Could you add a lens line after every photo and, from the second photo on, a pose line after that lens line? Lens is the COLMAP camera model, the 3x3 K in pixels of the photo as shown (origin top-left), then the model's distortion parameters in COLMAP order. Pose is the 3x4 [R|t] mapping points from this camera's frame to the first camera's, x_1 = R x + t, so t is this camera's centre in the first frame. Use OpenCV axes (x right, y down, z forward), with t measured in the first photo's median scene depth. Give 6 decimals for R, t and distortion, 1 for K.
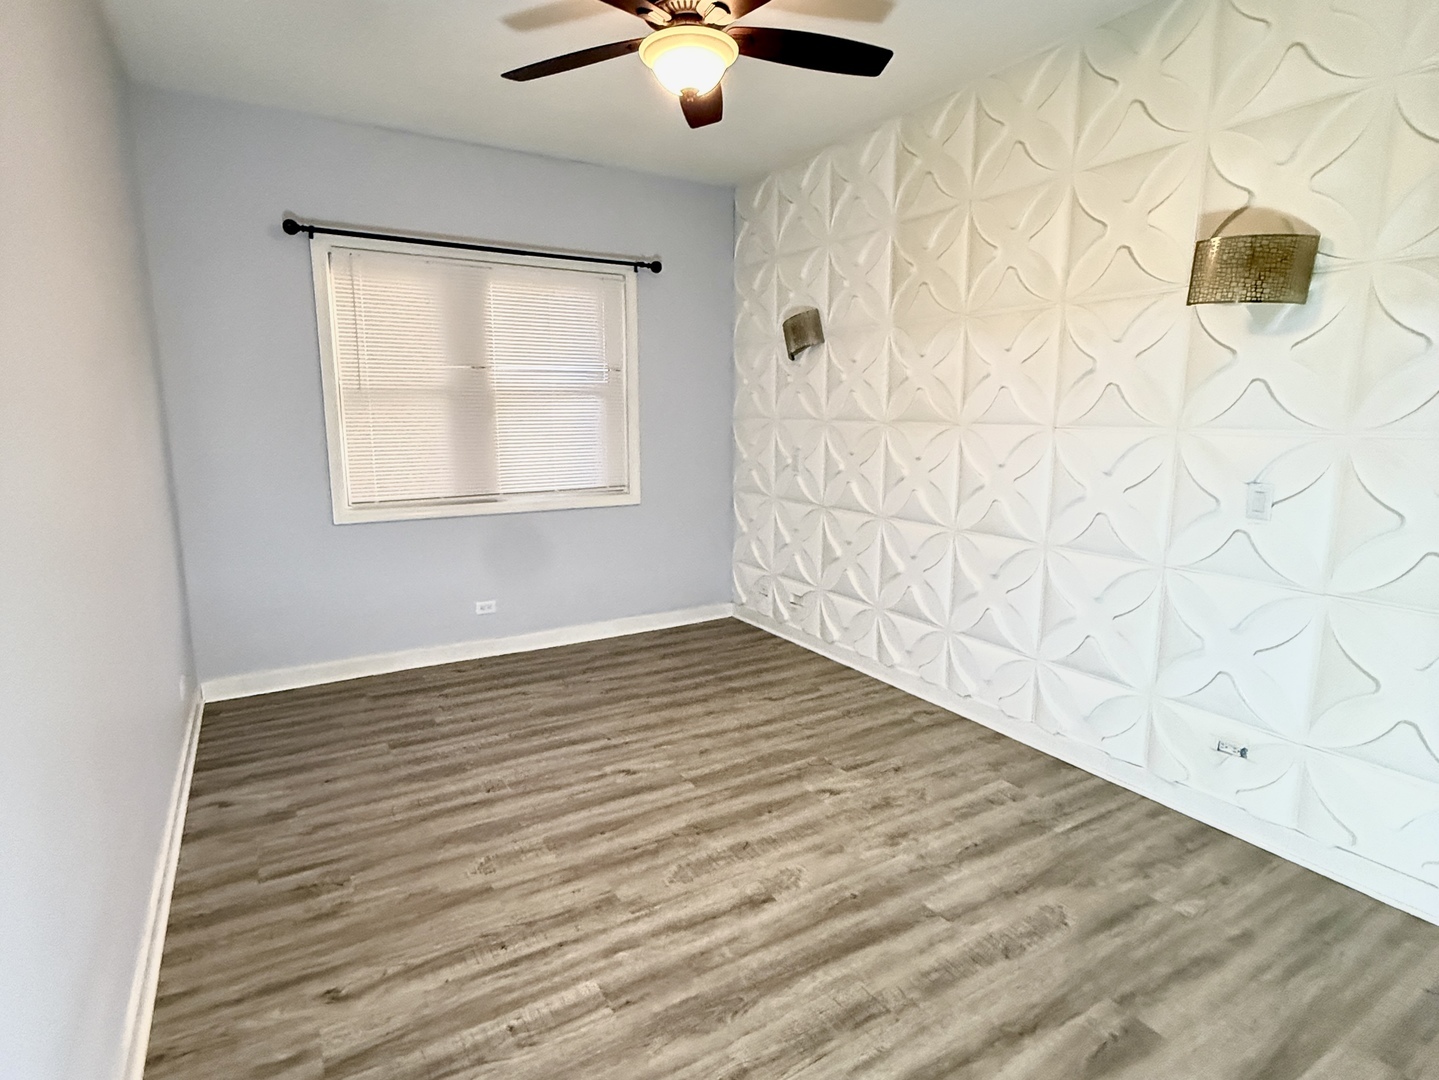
lens RADIAL K [[766.0, 0, 719.1], [0, 766.0, 540.0], [0, 0, 1]] dist [-0.000452, 0.001018]
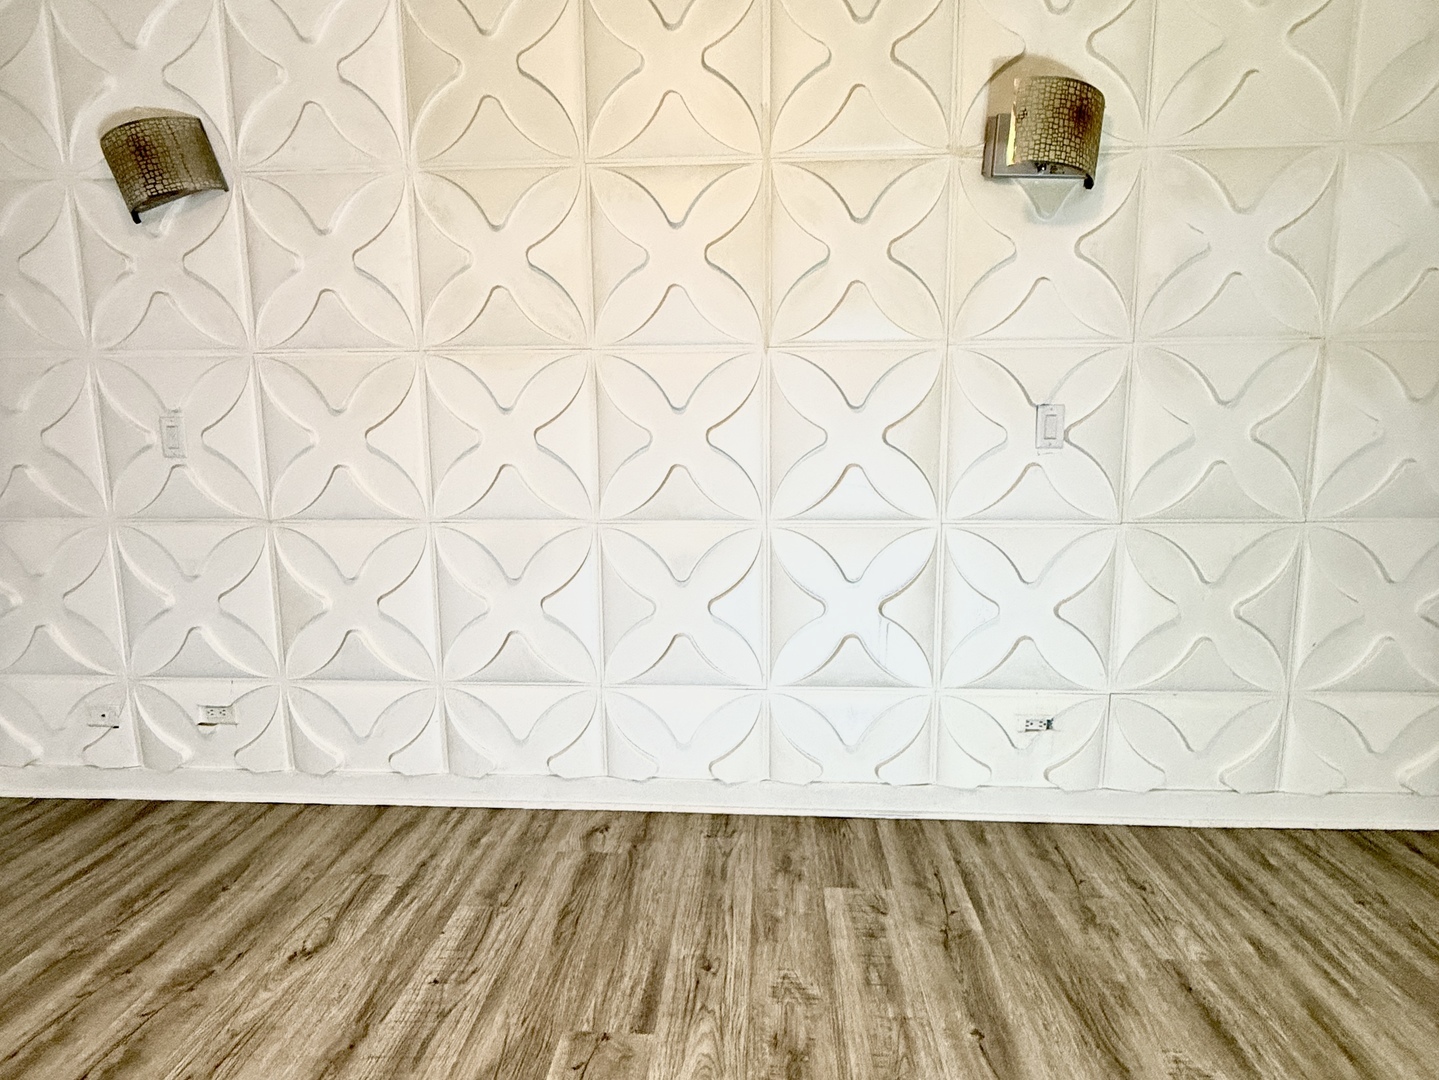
lens RADIAL K [[766.0, 0, 719.9], [0, 766.0, 535.2], [0, 0, 1]] dist [-0.000452, 0.001018]
pose [[0.563414, -0.127612, 0.816260, -0.116062], [0.146885, 0.987731, 0.053034, -0.017530], [-0.813013, 0.090017, 0.575246, 0.475922]]
